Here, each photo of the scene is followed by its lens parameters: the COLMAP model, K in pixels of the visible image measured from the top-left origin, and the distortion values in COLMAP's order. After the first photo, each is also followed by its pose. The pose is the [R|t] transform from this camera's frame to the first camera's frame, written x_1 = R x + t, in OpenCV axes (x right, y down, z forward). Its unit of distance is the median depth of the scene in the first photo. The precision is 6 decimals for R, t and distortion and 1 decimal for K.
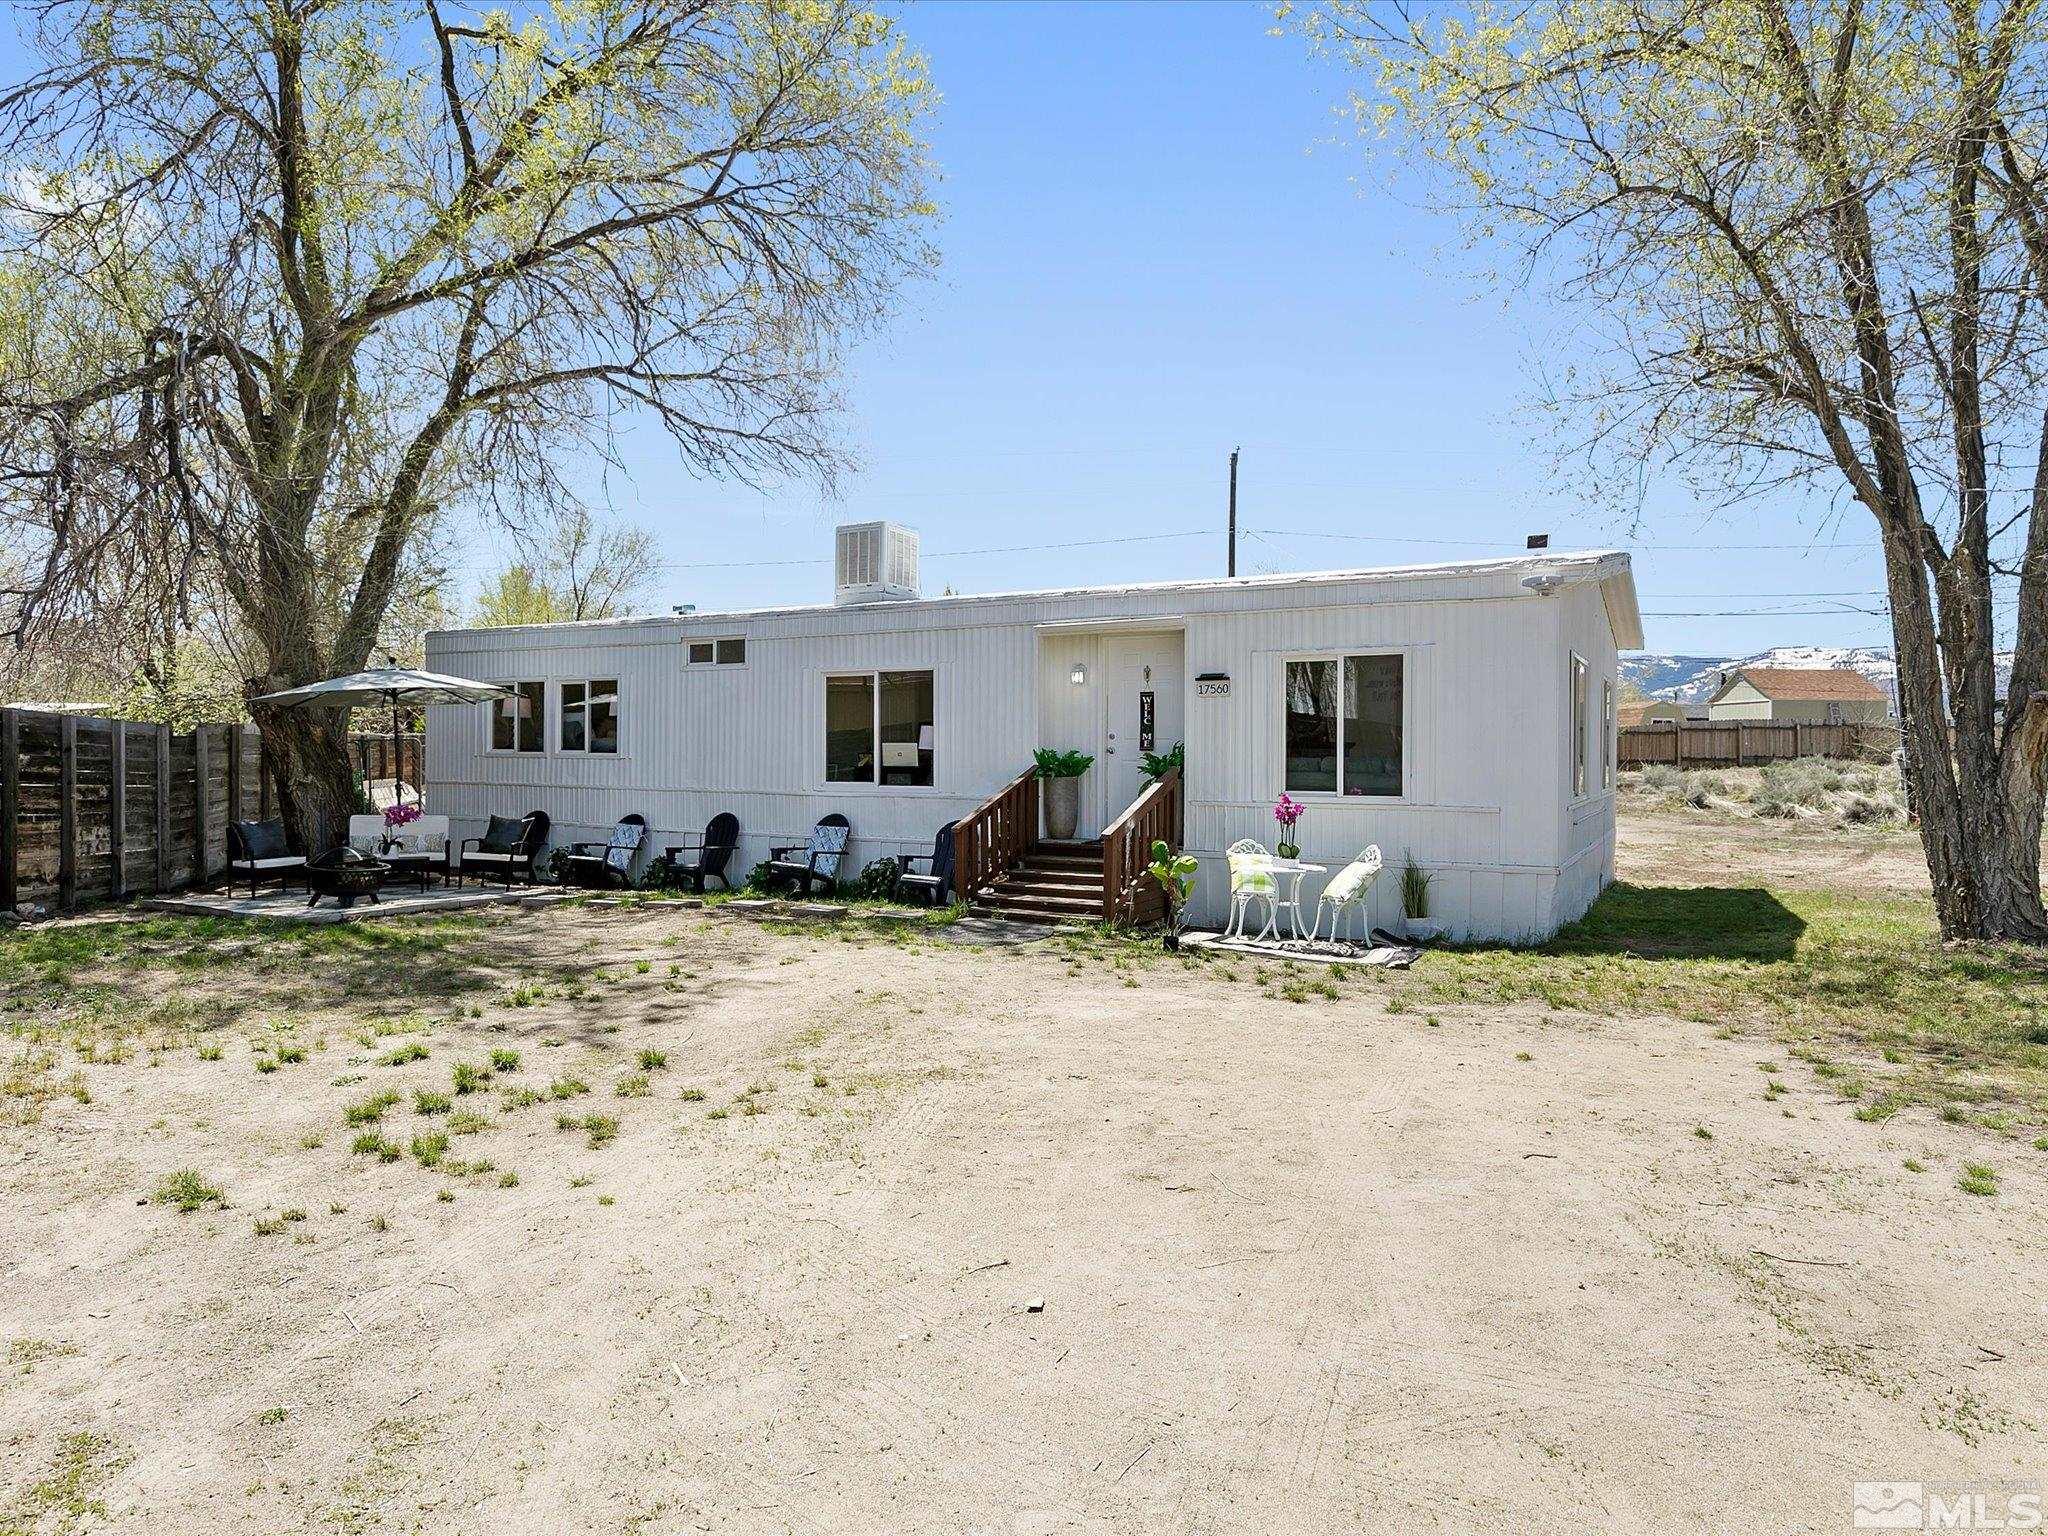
lens RADIAL K [[1148.5, 0, 1018.1], [0, 1148.5, 752.9], [0, 0, 1]] dist [0.001093, -0.000623]
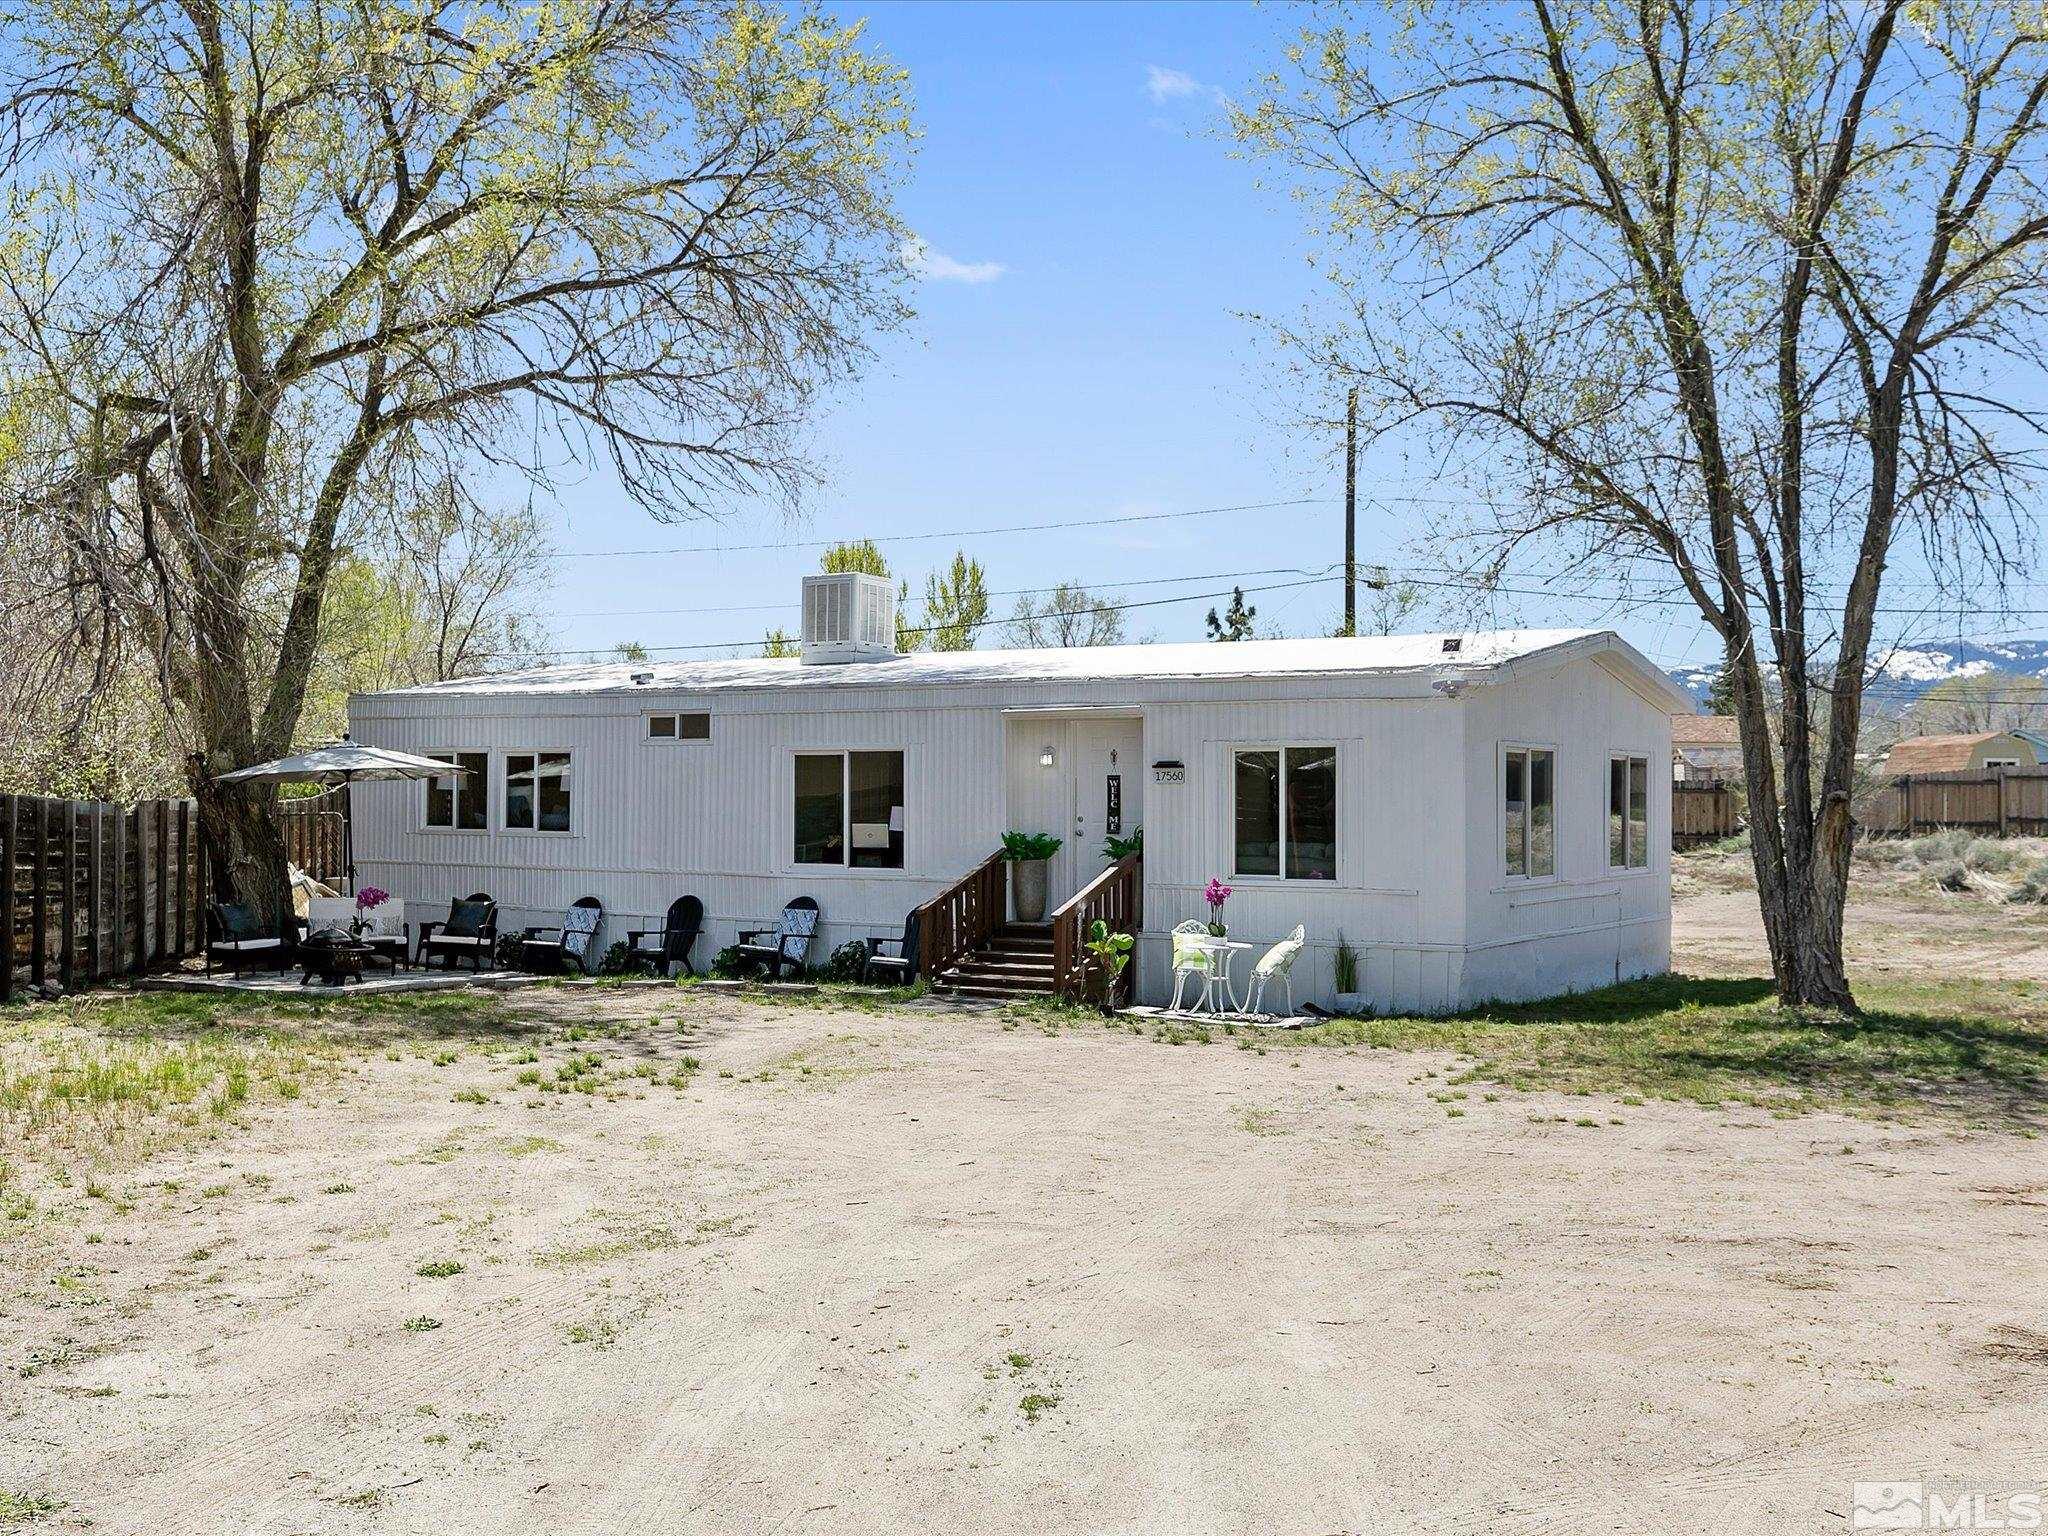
lens RADIAL K [[1893.3, 0, 1029.8], [0, 1893.3, 755.2], [0, 0, 1]] dist [-0.000122, -0.000984]
pose [[0.999588, -0.001519, -0.028664, 0.080844], [0.000858, 0.999734, -0.023034, -0.030558], [0.028691, 0.023000, 0.999324, -0.620473]]
